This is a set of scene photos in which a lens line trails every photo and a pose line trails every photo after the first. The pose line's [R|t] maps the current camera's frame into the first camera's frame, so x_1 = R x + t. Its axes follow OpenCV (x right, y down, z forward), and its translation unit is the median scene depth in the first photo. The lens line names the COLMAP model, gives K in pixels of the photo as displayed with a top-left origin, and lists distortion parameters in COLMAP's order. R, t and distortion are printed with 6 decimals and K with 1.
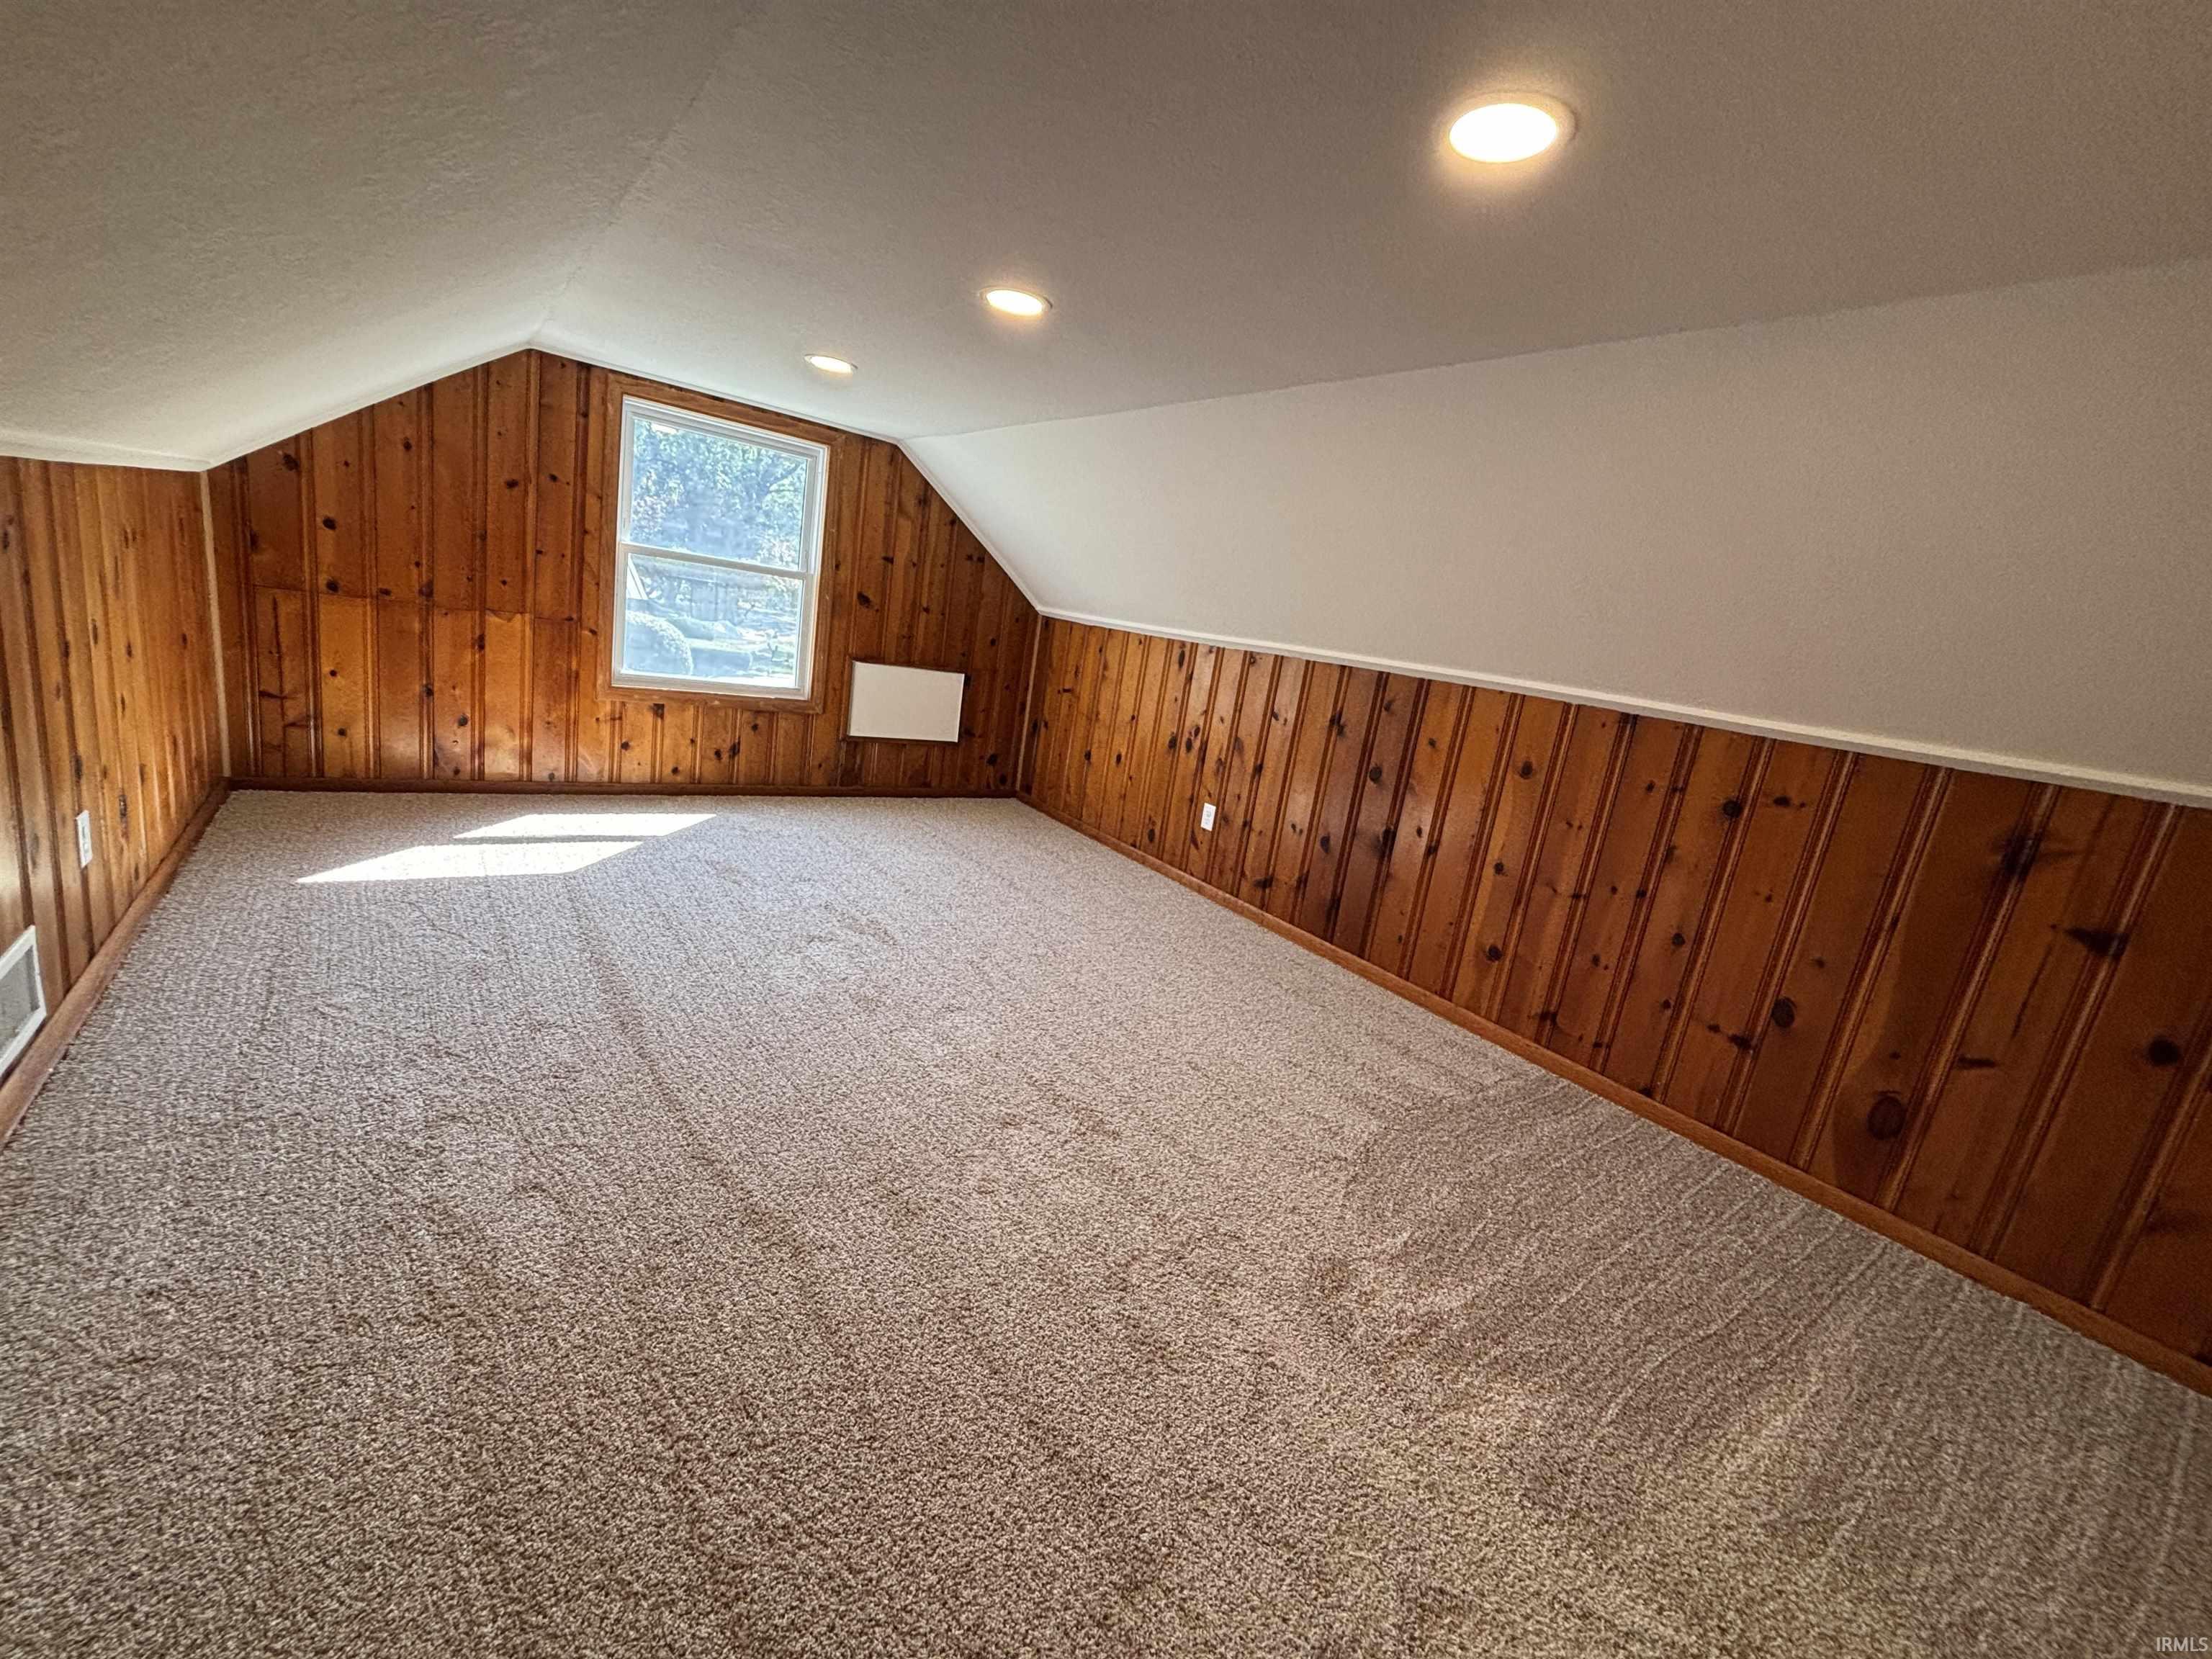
lens RADIAL K [[895.7, 0, 1107.7], [0, 895.7, 820.8], [0, 0, 1]] dist [0.000318, 0.000509]
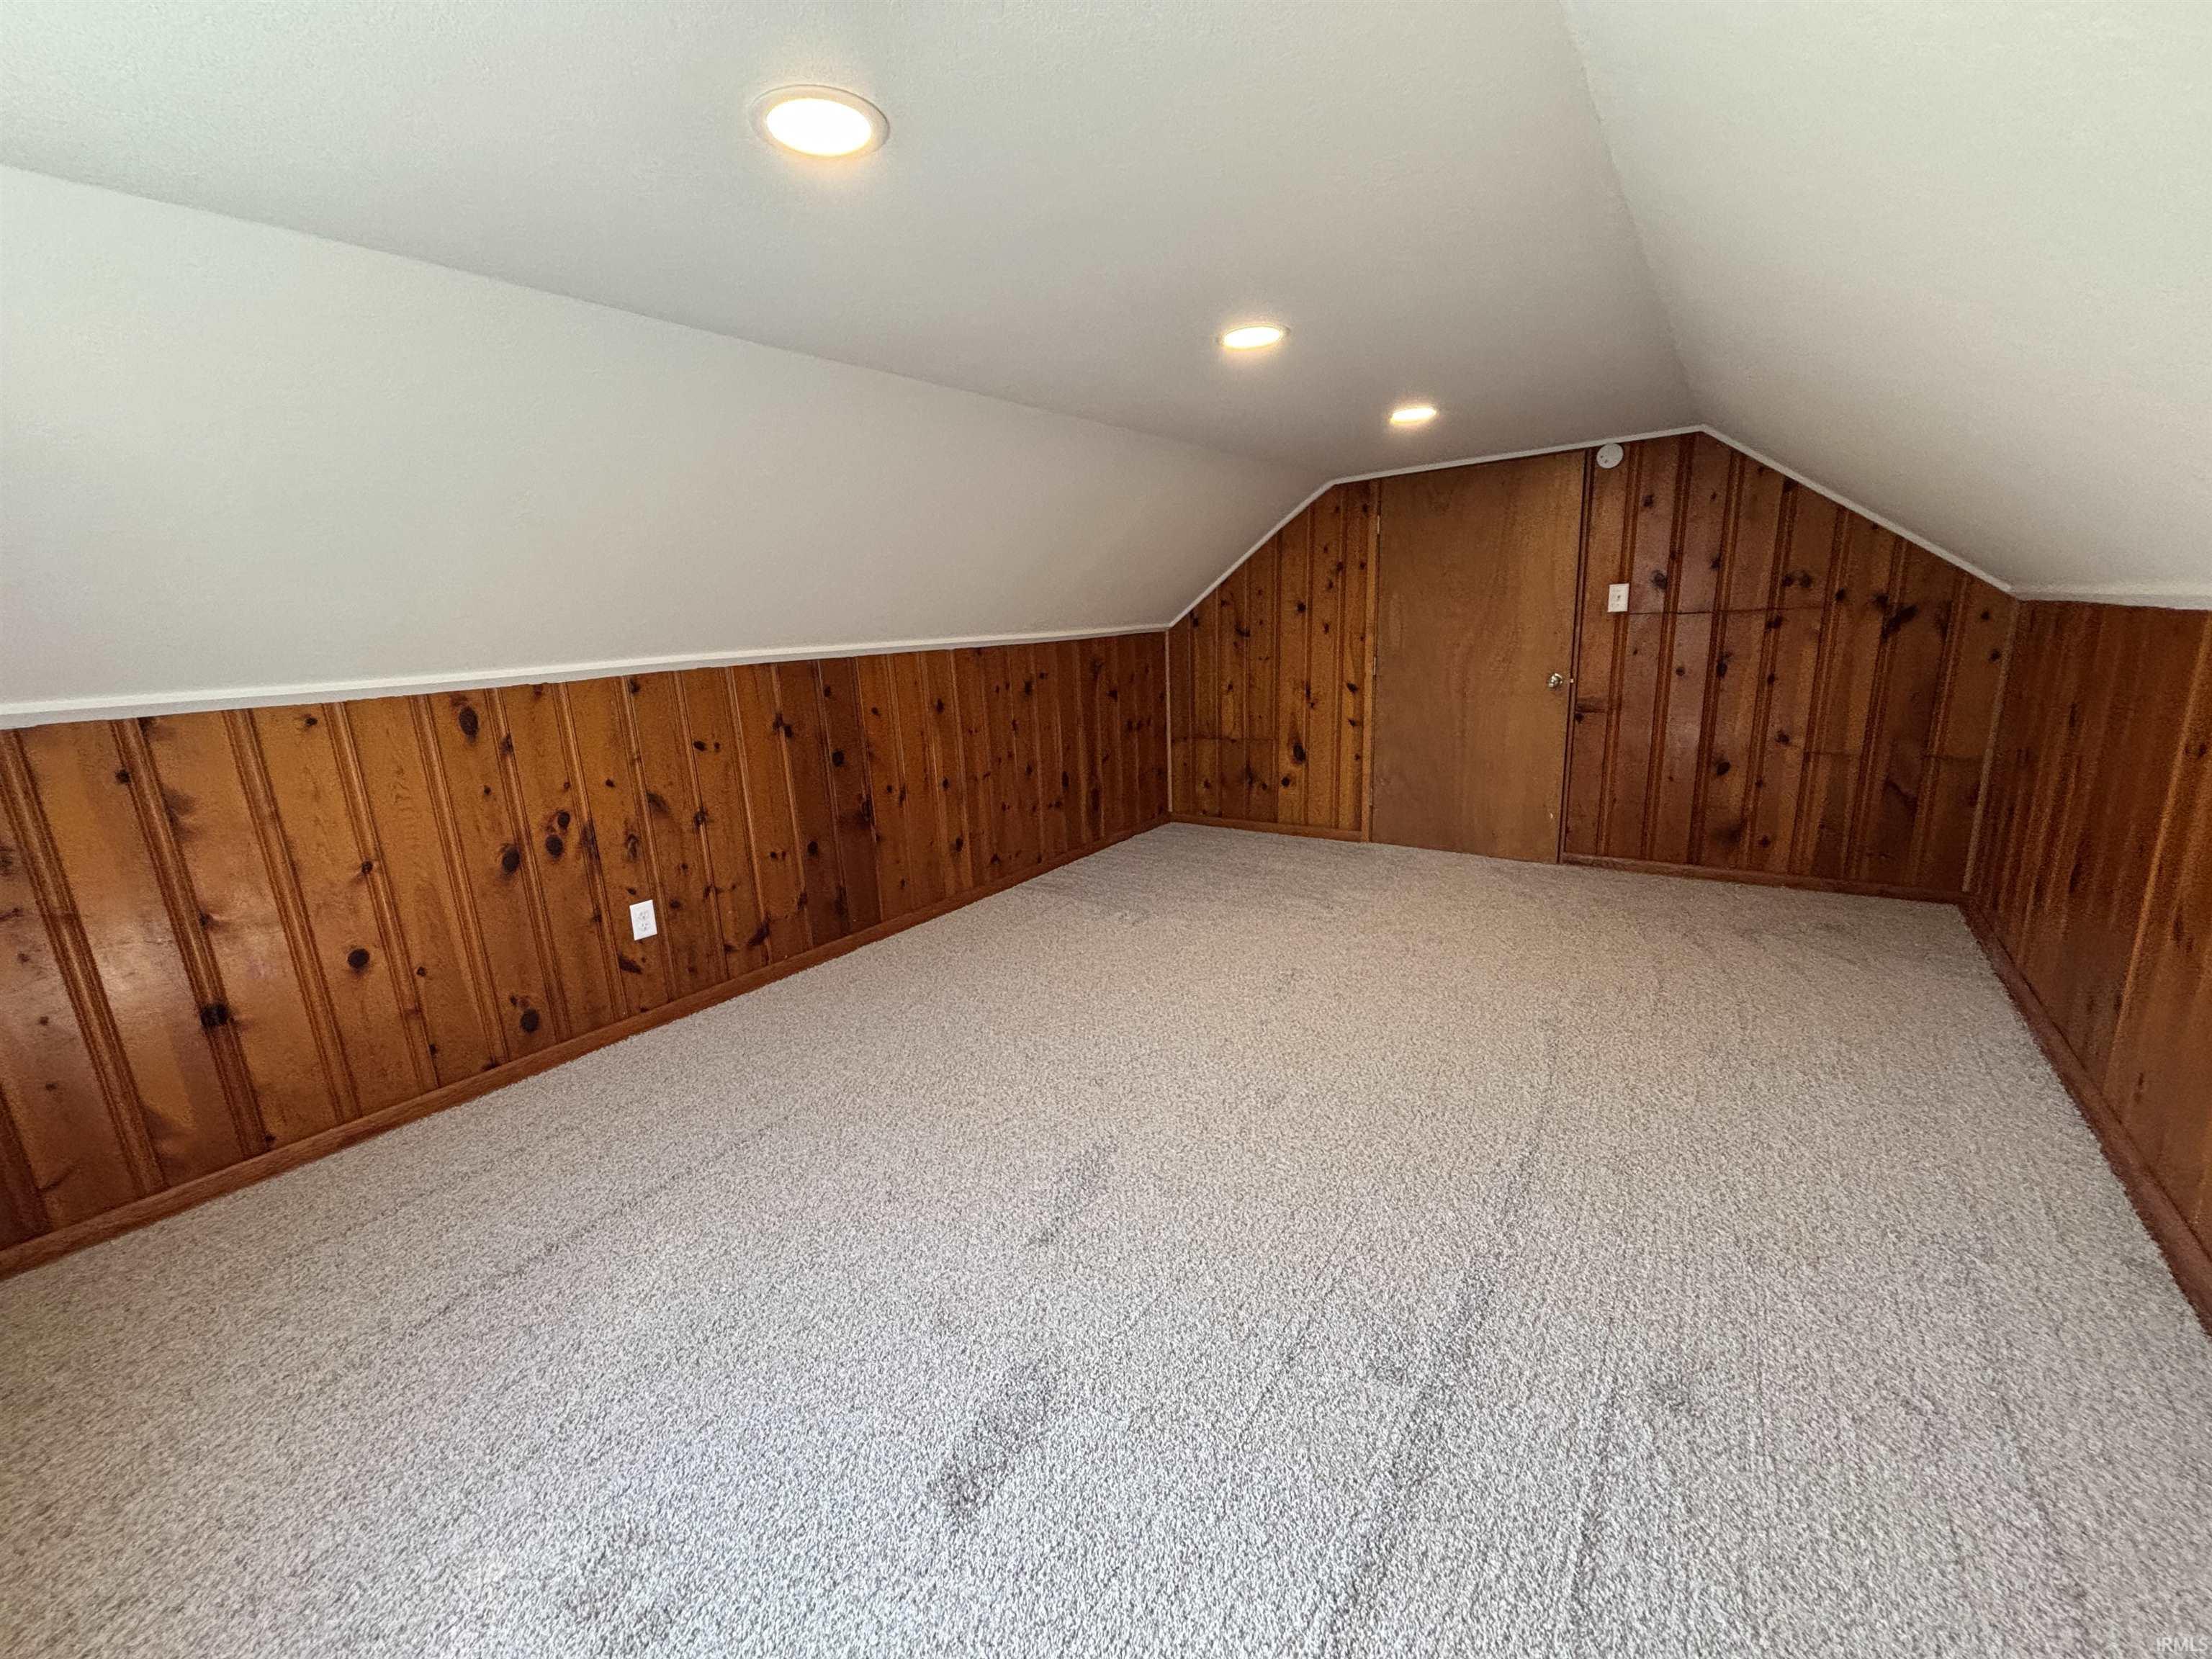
lens RADIAL K [[895.7, 0, 1097.4], [0, 895.7, 833.6], [0, 0, 1]] dist [0.000318, 0.000509]
pose [[-0.321139, -0.336332, 0.885297, -0.601892], [0.223120, 0.881627, 0.415873, -0.277820], [-0.920374, 0.331080, -0.208082, 0.806412]]
